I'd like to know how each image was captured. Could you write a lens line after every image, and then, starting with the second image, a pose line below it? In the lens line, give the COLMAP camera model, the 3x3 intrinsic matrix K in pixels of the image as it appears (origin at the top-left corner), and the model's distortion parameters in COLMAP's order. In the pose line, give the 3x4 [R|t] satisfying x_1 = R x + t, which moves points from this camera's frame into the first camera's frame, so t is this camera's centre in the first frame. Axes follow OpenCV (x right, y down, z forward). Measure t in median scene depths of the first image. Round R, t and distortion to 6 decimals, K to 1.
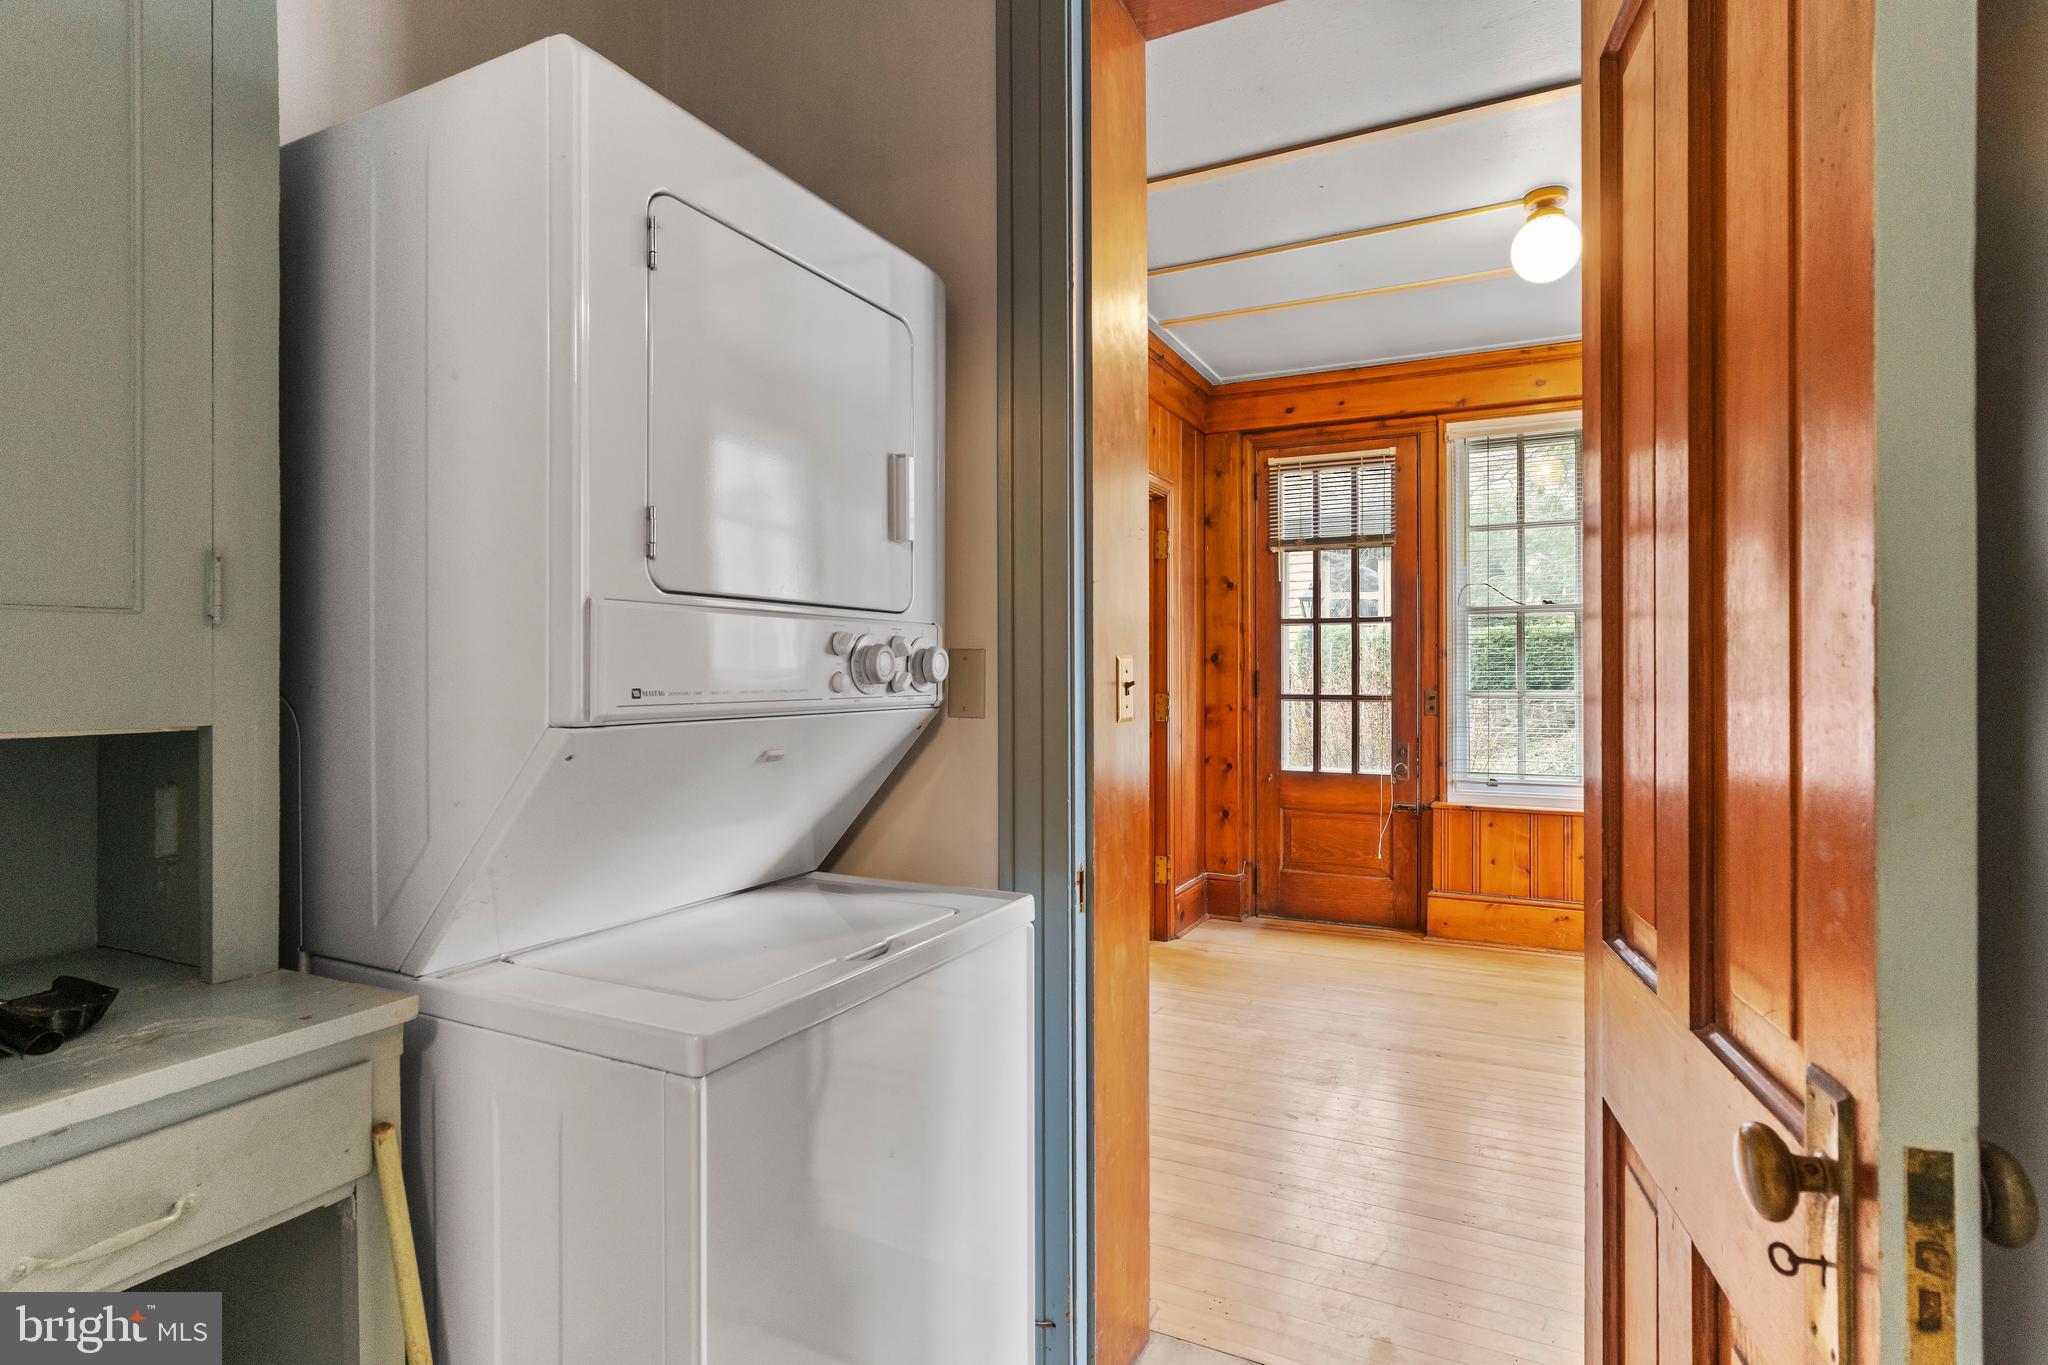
lens RADIAL K [[1054.4, 0, 1021.4], [0, 1054.4, 680.8], [0, 0, 1]] dist [-0.009916, 0.002232]
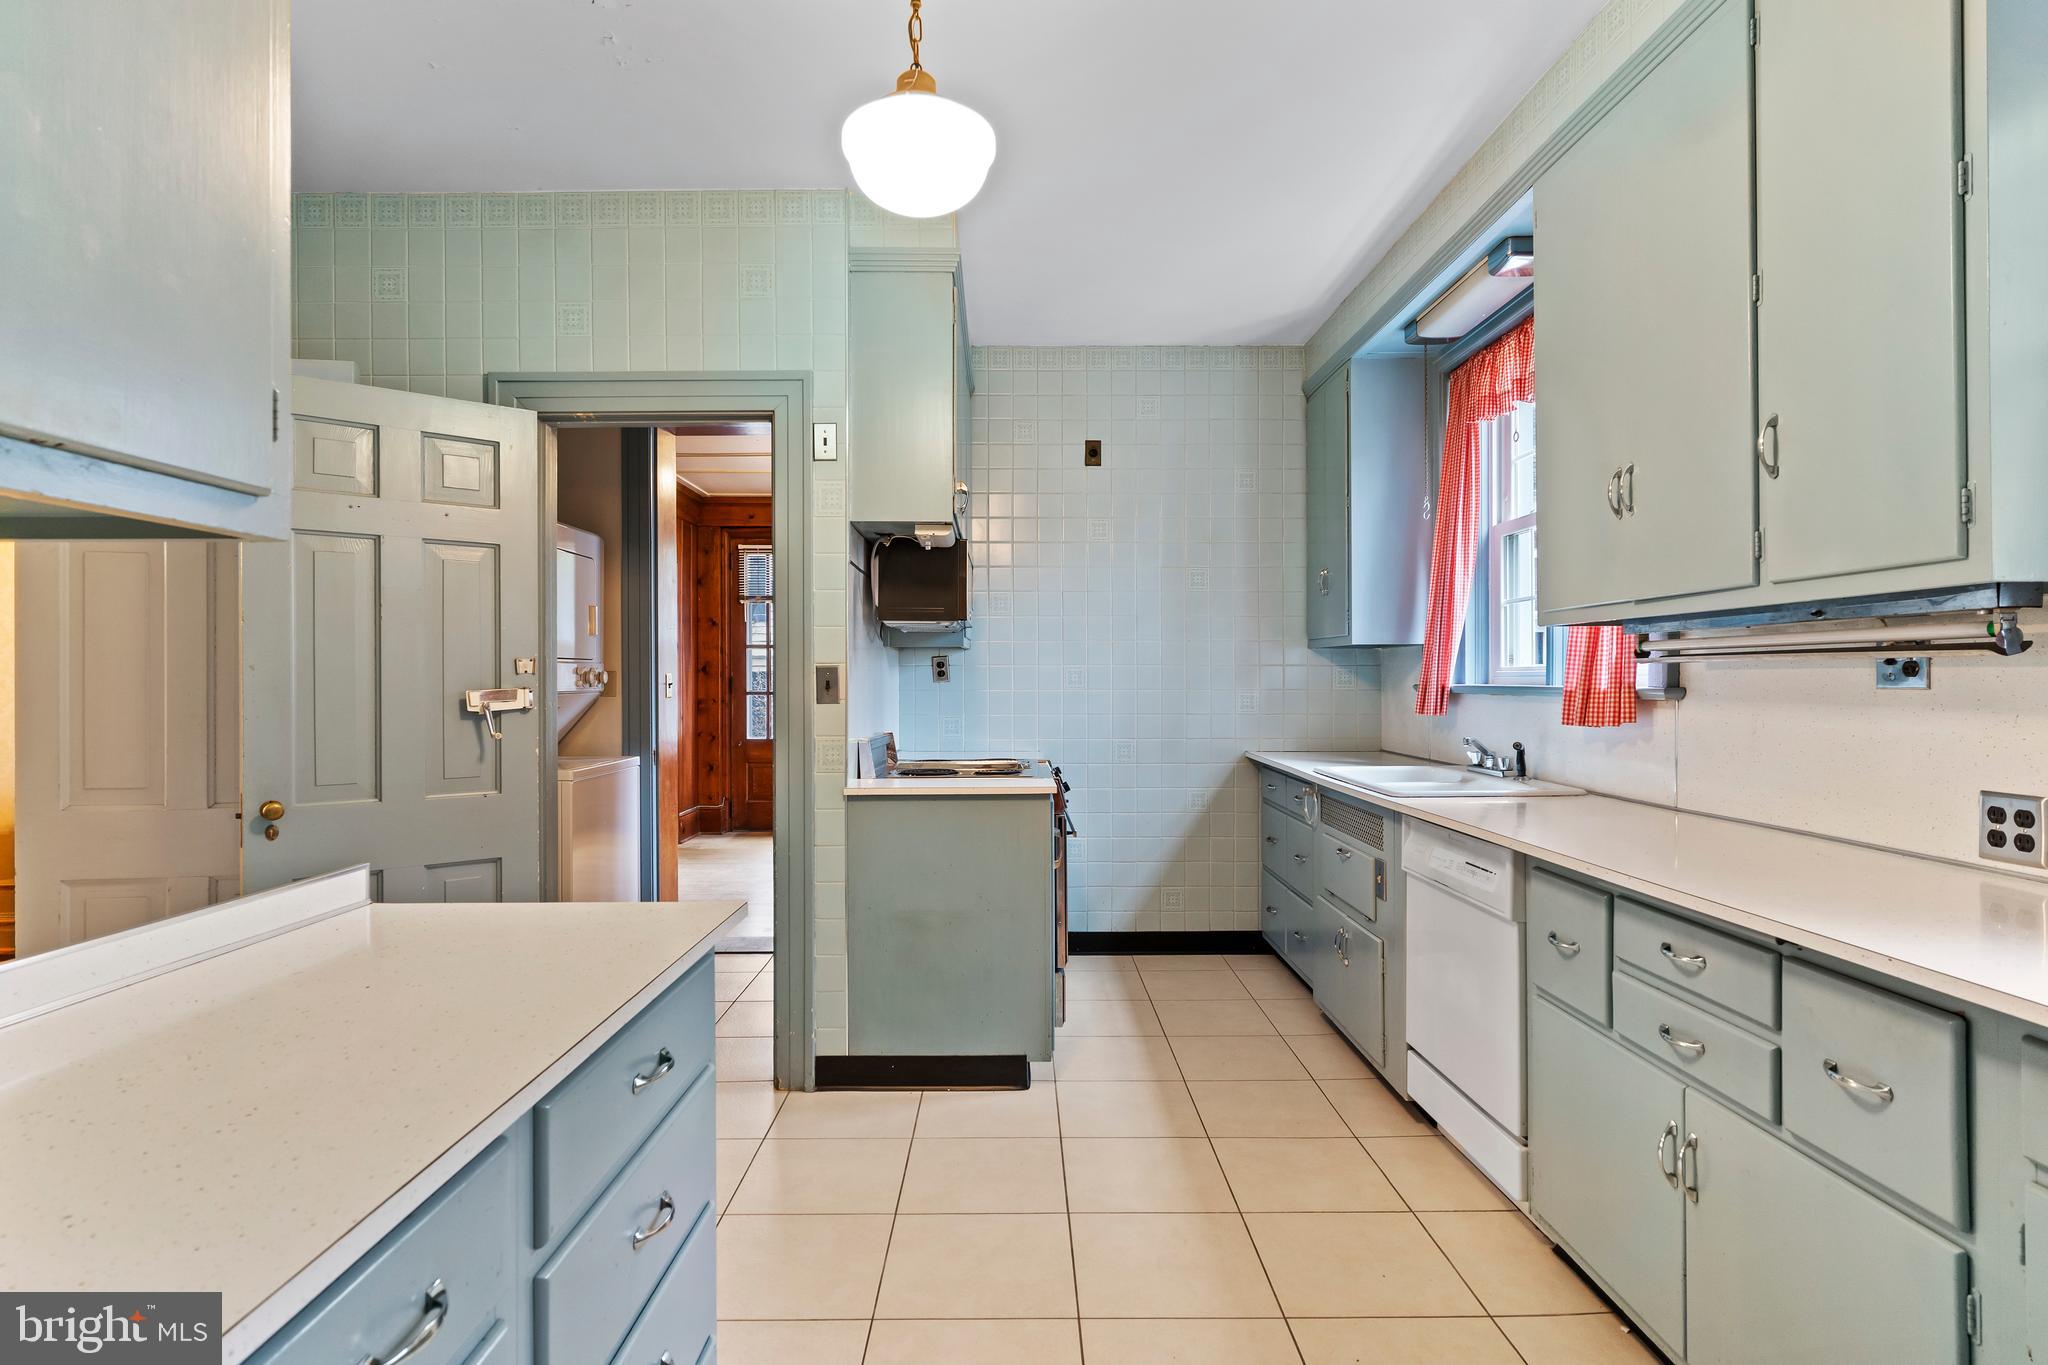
lens RADIAL K [[1054.4, 0, 1020.6], [0, 1054.4, 686.7], [0, 0, 1]] dist [-0.009916, 0.002232]
pose [[0.891613, -0.002460, 0.452792, -0.109532], [0.001176, 0.999994, 0.003117, 0.000647], [-0.452797, -0.002246, 0.891611, -0.626888]]
